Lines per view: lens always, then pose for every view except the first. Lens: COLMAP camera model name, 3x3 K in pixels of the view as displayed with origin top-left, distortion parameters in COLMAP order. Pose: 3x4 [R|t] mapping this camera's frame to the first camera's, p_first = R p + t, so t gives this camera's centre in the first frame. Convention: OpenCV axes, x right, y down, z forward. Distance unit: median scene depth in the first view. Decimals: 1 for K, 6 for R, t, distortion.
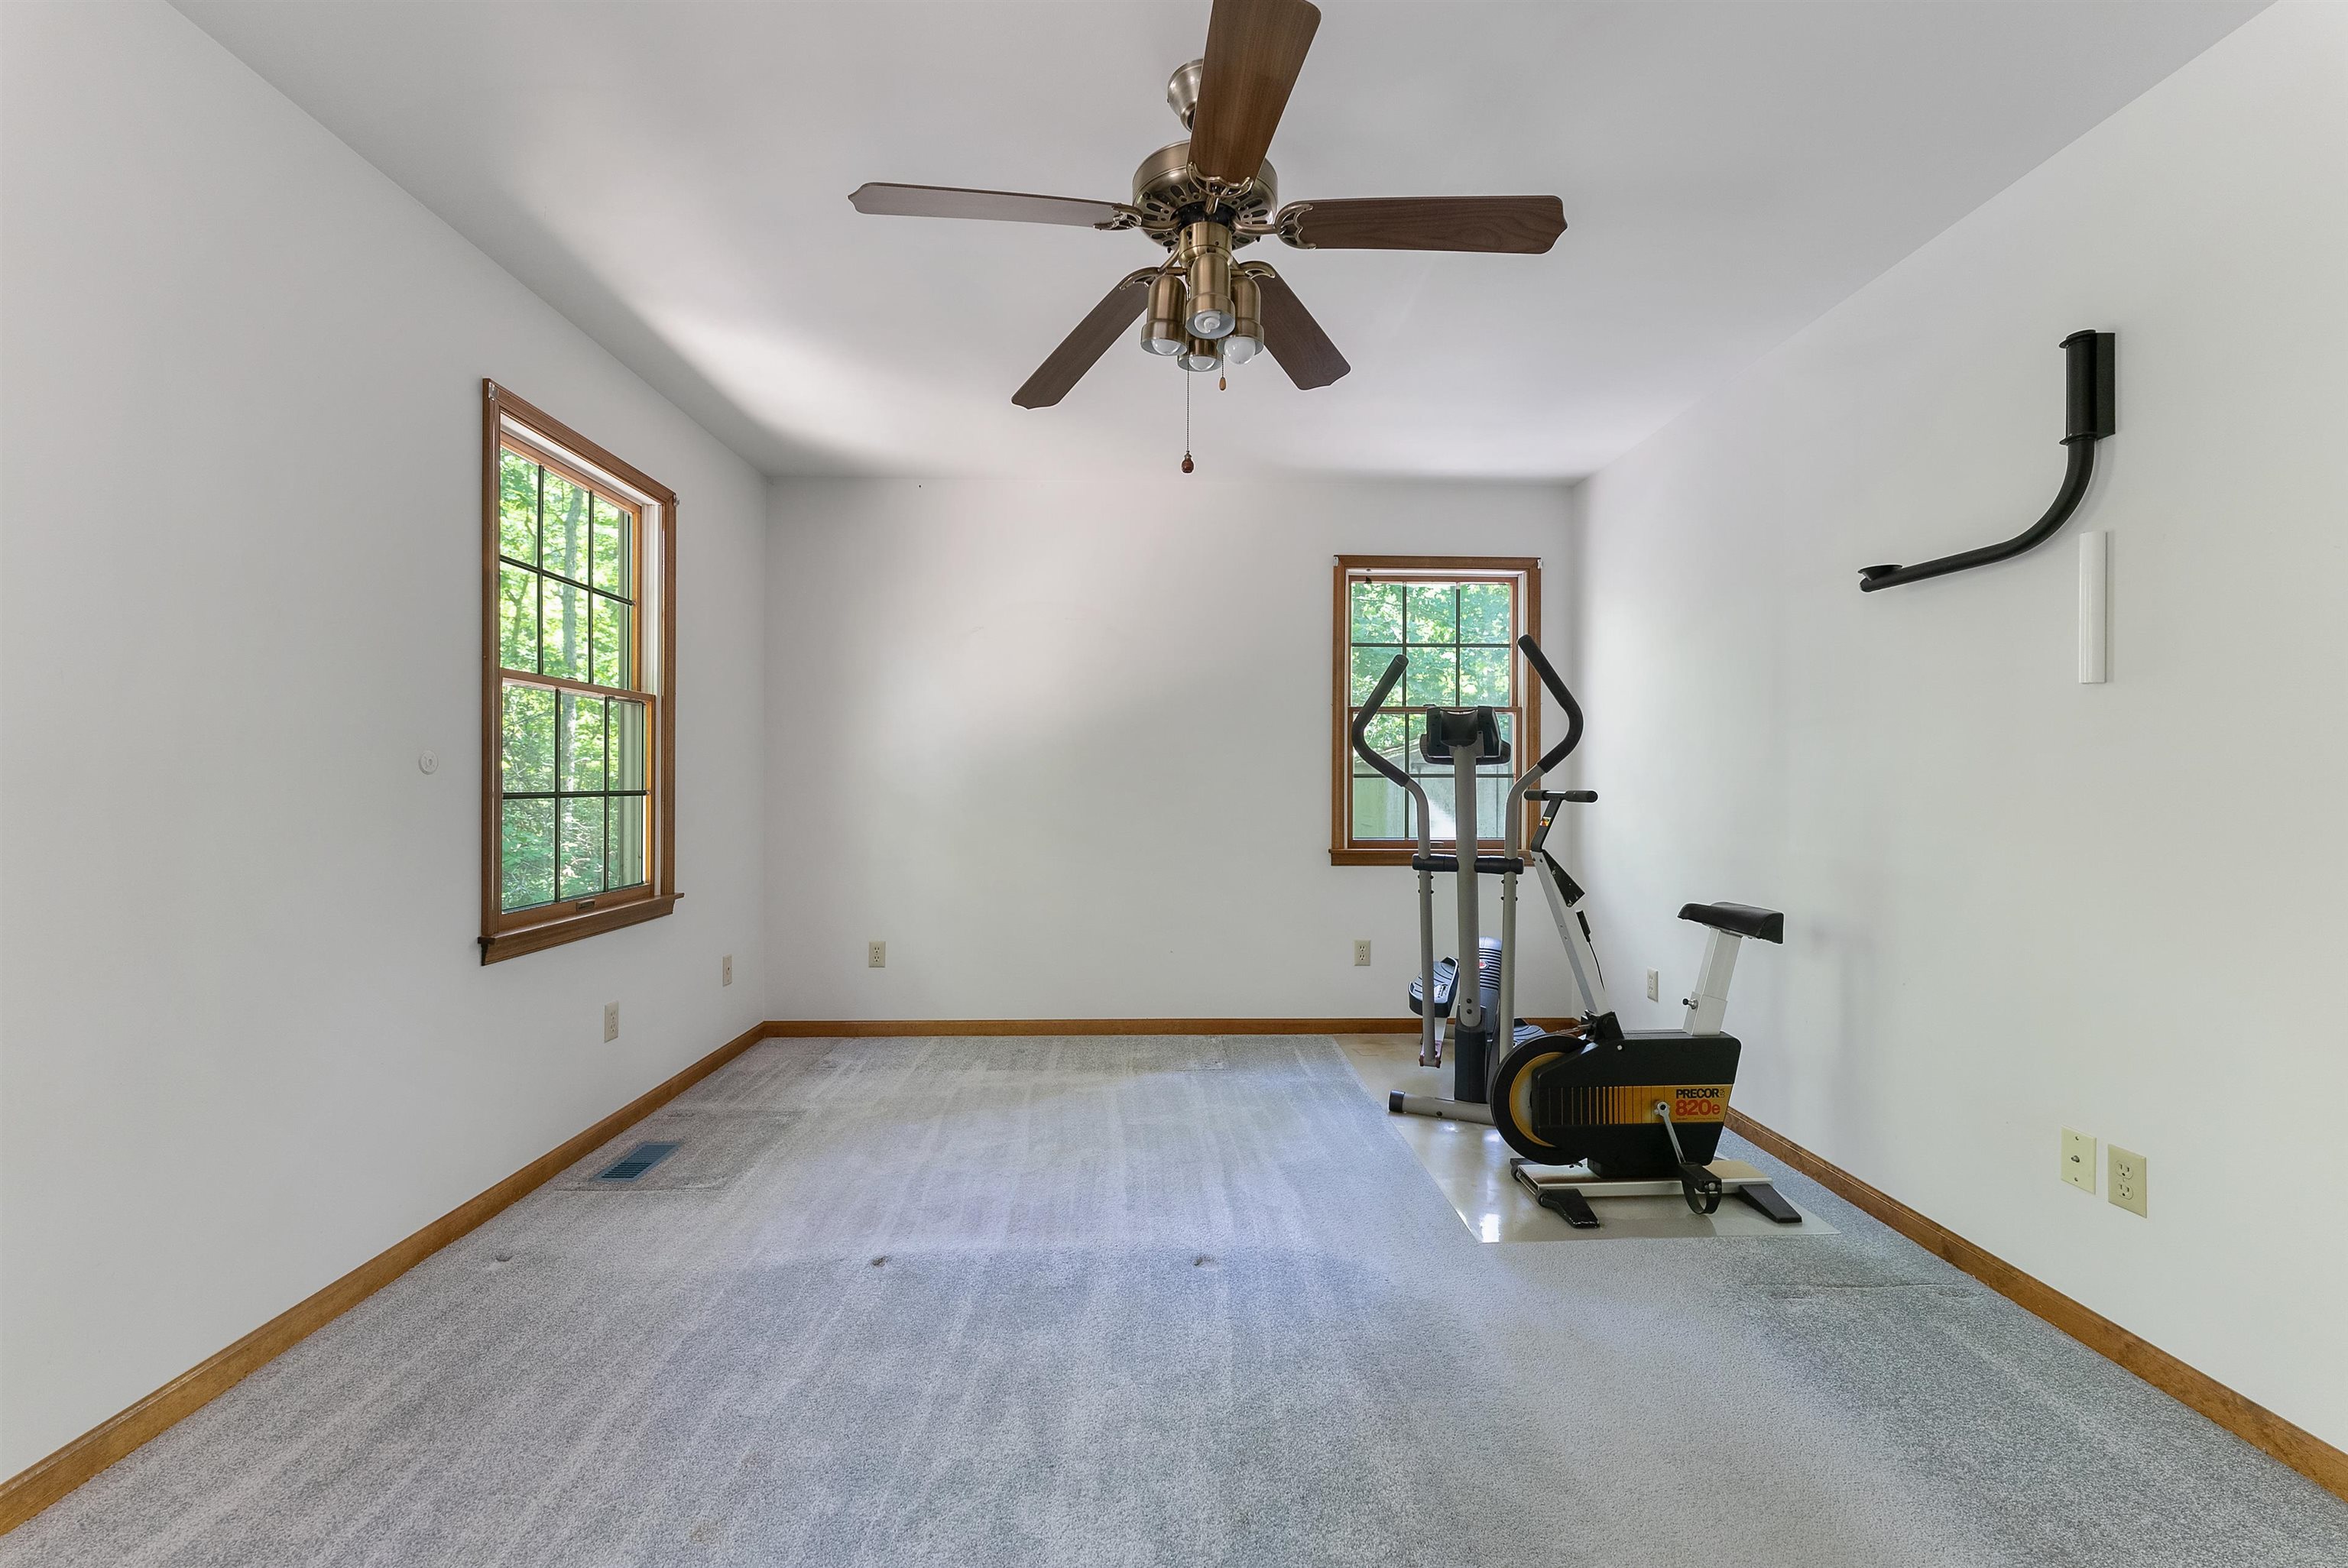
lens RADIAL K [[961.8, 0, 1178.9], [0, 961.8, 781.4], [0, 0, 1]] dist [0.006519, -0.001157]
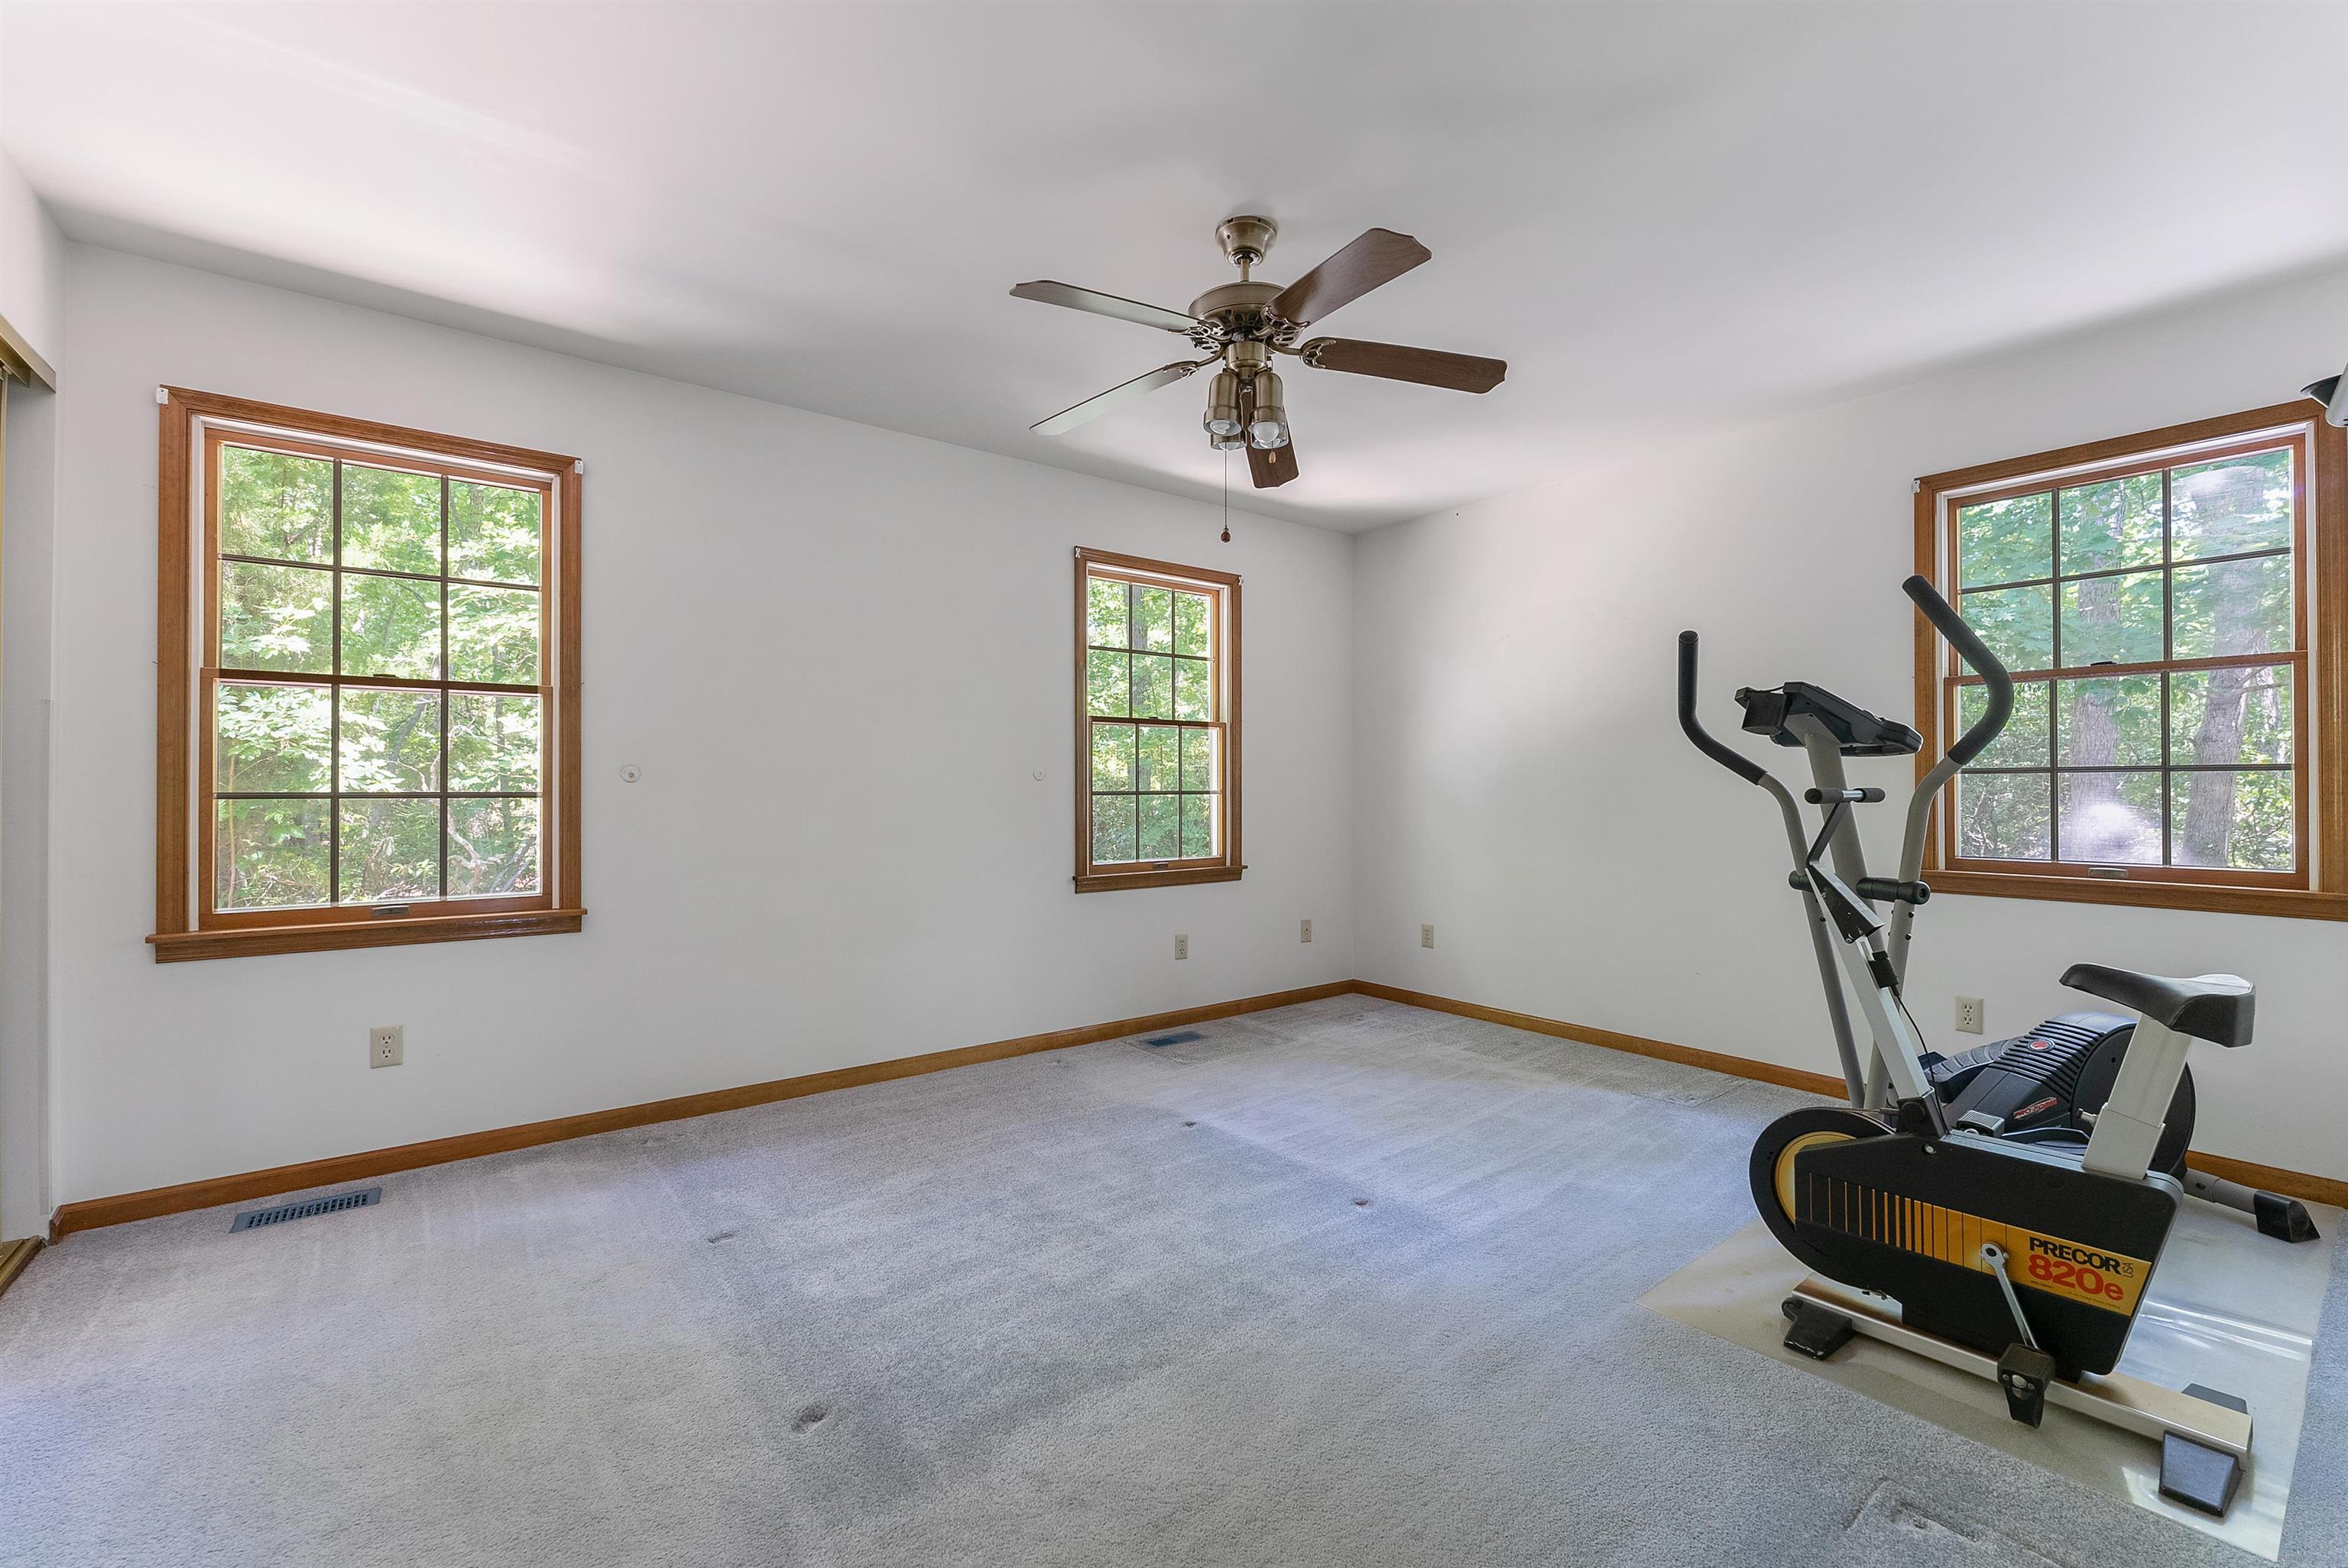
lens RADIAL K [[961.8, 0, 1138.0], [0, 961.8, 795.0], [0, 0, 1]] dist [0.006519, -0.001157]
pose [[0.581650, 0.003847, -0.813430, 0.631054], [0.003389, 0.999969, 0.007152, 0.006283], [0.813432, -0.006917, 0.581619, 0.099883]]
